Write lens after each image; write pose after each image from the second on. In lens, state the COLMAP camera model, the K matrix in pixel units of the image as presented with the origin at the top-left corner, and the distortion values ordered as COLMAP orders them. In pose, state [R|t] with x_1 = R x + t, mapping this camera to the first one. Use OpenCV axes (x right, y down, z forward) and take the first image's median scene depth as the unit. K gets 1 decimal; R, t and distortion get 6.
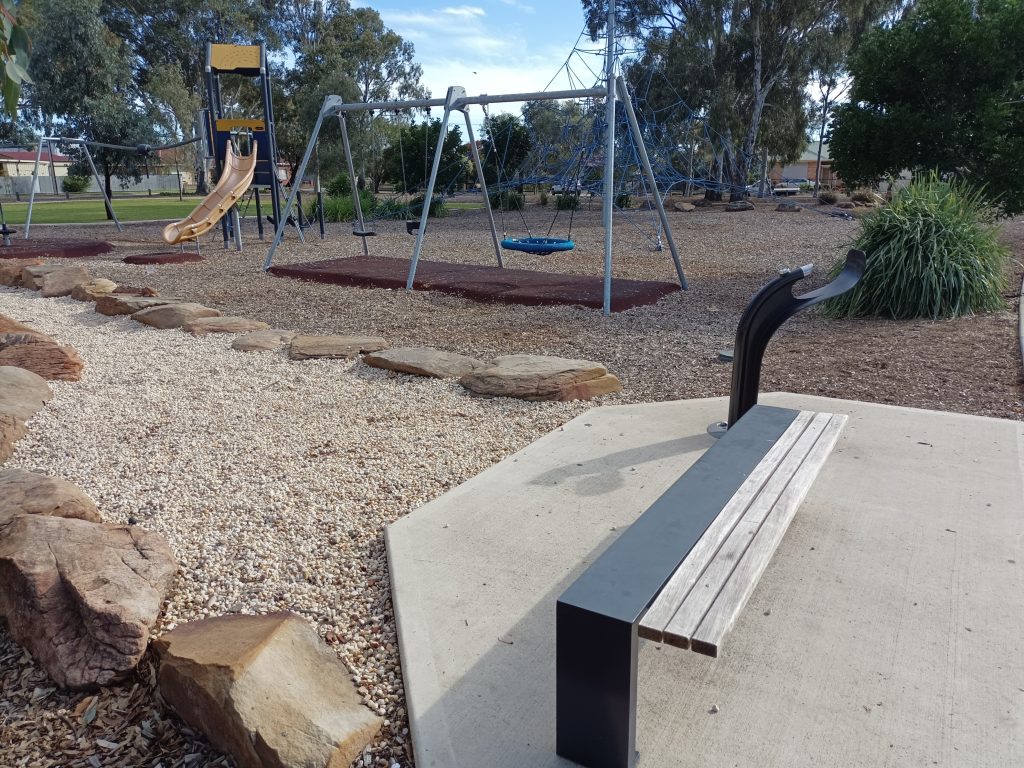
lens RADIAL K [[788.2, 0, 508.0], [0, 788.2, 384.9], [0, 0, 1]] dist [0.085439, -0.106572]
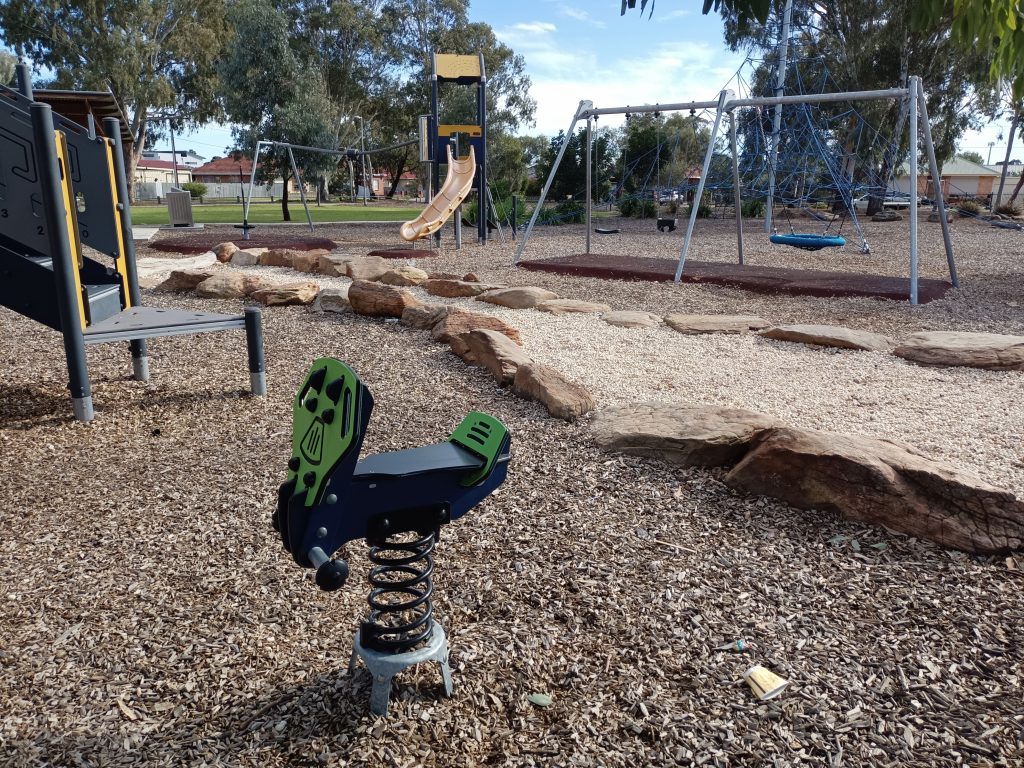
lens RADIAL K [[788.2, 0, 508.0], [0, 788.2, 384.9], [0, 0, 1]] dist [0.085439, -0.106572]
pose [[0.996382, 0.031209, -0.079054, -0.092274], [-0.032393, 0.999381, -0.013738, 0.013001], [0.078576, 0.016249, 0.996776, -0.021605]]
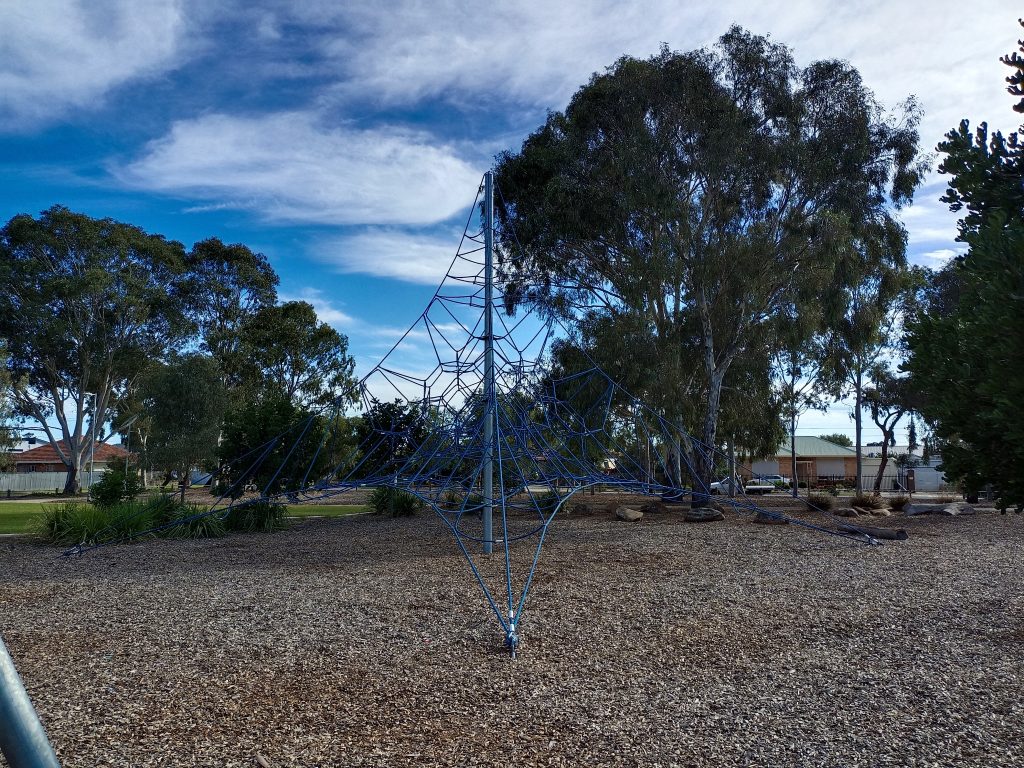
lens RADIAL K [[788.2, 0, 508.0], [0, 788.2, 384.9], [0, 0, 1]] dist [0.085439, -0.106572]
pose [[0.999657, 0.001187, 0.026146, 0.096135], [0.008219, 0.934198, -0.356660, -0.080842], [-0.024849, 0.356753, 0.933868, 0.295680]]
